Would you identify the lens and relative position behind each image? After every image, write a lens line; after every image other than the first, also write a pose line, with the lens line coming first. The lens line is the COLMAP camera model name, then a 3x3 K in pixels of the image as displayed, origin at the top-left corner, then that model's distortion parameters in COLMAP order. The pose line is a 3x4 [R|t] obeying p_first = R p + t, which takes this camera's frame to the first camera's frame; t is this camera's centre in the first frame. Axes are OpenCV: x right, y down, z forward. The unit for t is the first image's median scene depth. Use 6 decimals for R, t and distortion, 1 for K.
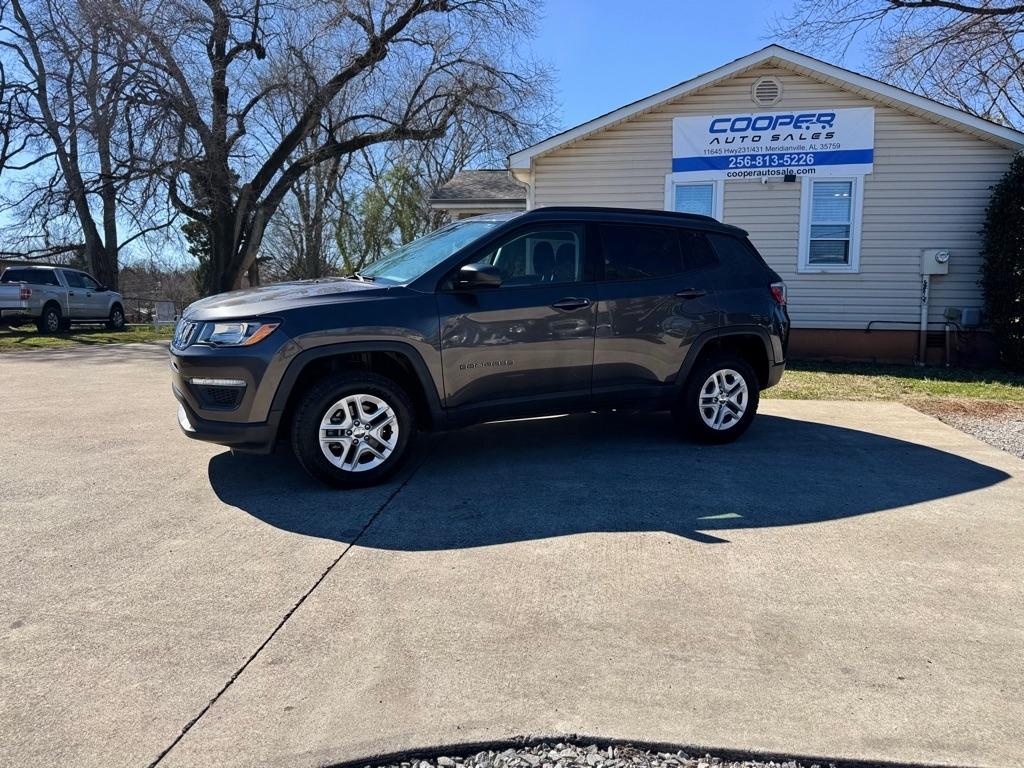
lens RADIAL K [[727.7, 0, 514.2], [0, 727.7, 372.9], [0, 0, 1]] dist [0.046395, -0.057058]
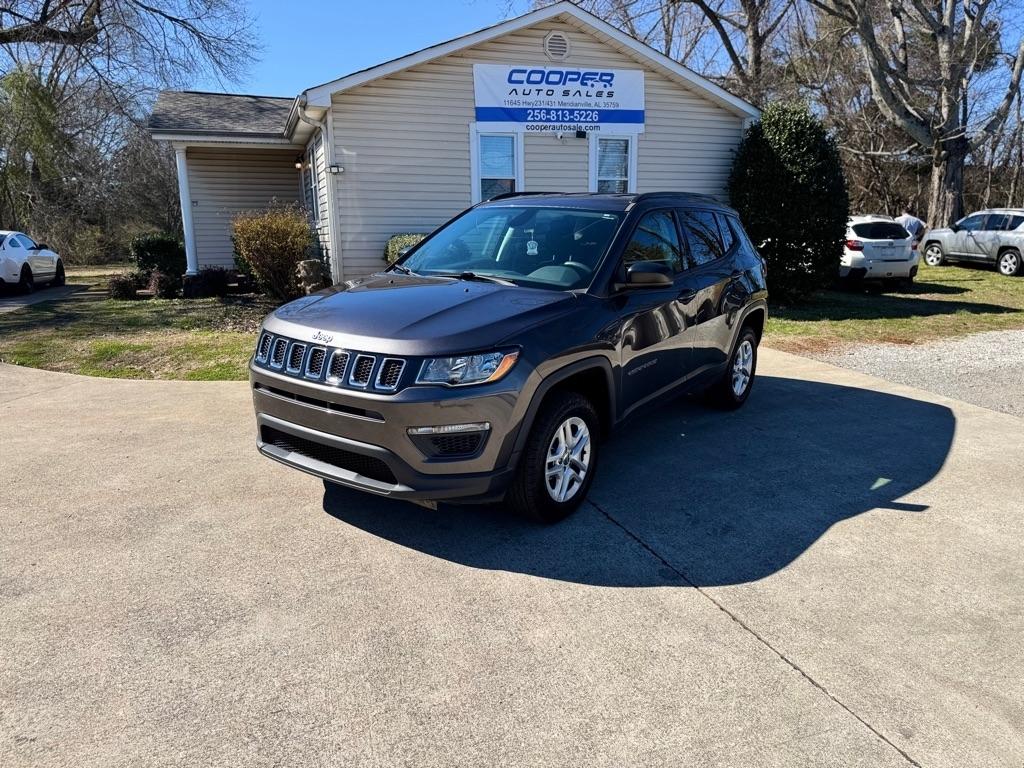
lens RADIAL K [[727.7, 0, 512.0], [0, 727.7, 383.8], [0, 0, 1]] dist [0.046395, -0.057058]
pose [[0.880120, -0.114833, 0.460655, -0.349784], [0.064115, 0.990167, 0.124333, -0.066059], [-0.470403, -0.079893, 0.878828, 0.125797]]
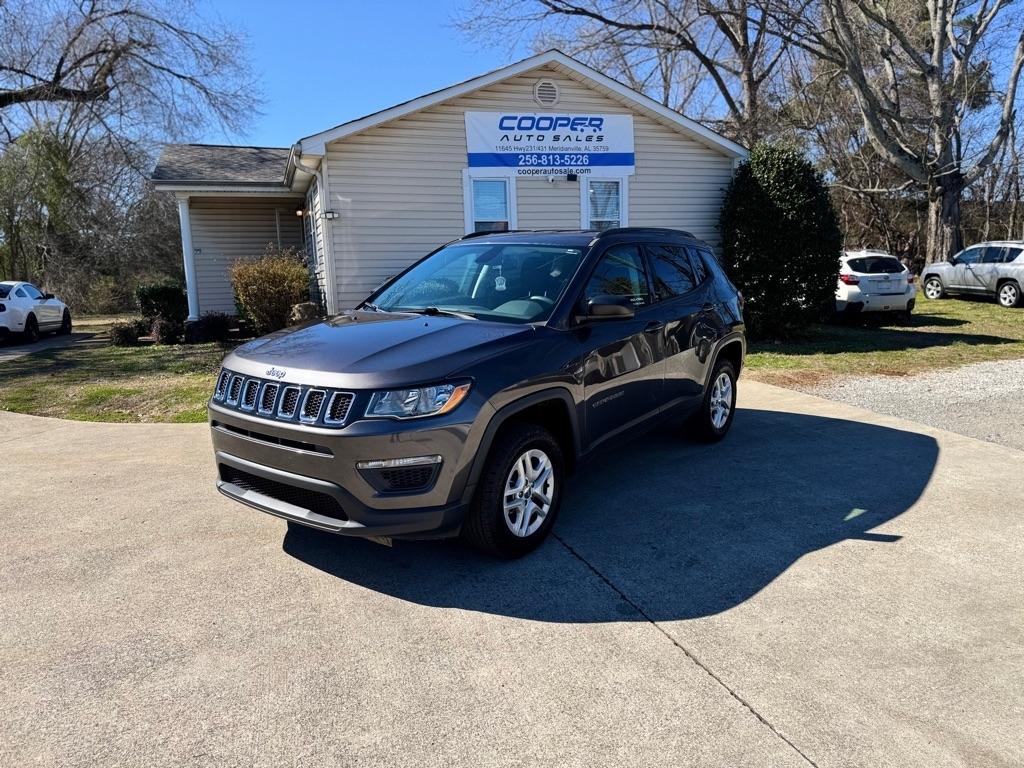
lens RADIAL K [[727.7, 0, 514.9], [0, 727.7, 376.8], [0, 0, 1]] dist [0.046395, -0.057058]
pose [[0.884158, -0.099104, 0.456556, -0.319825], [0.081872, 0.994987, 0.057429, -0.058159], [-0.459959, -0.013397, 0.887839, 0.110683]]
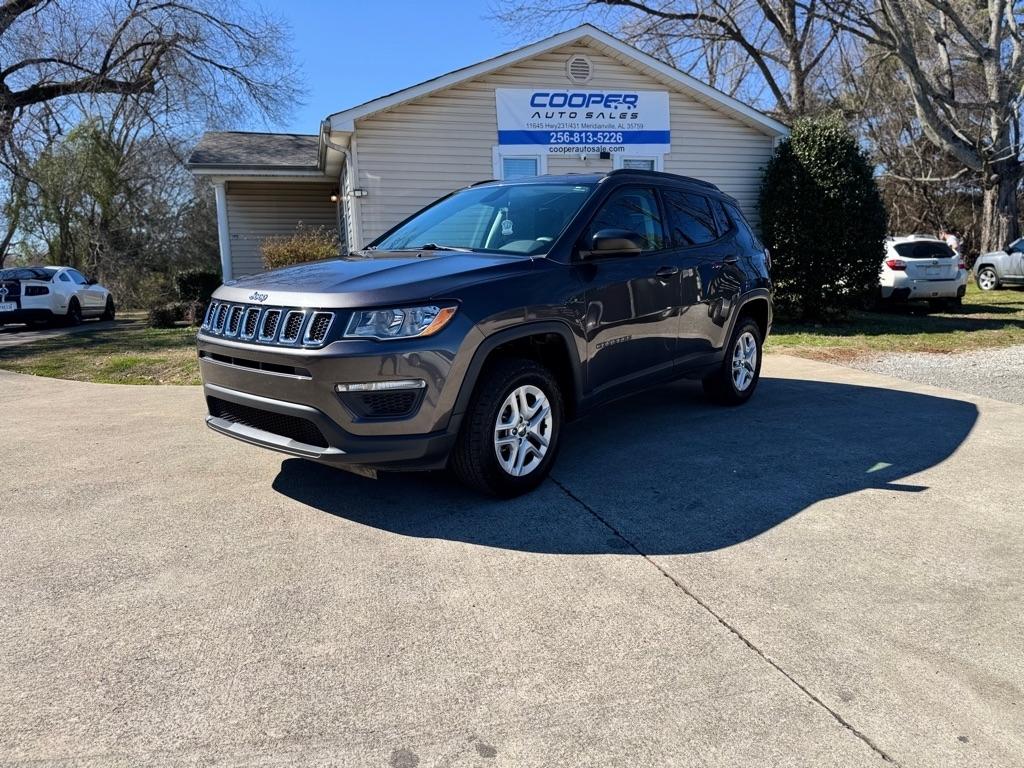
lens RADIAL K [[727.7, 0, 519.3], [0, 727.7, 383.4], [0, 0, 1]] dist [0.046395, -0.057058]
pose [[0.907958, -0.092296, 0.408772, -0.287807], [0.074737, 0.995470, 0.058761, -0.012056], [-0.412344, -0.022803, 0.910743, 0.117439]]
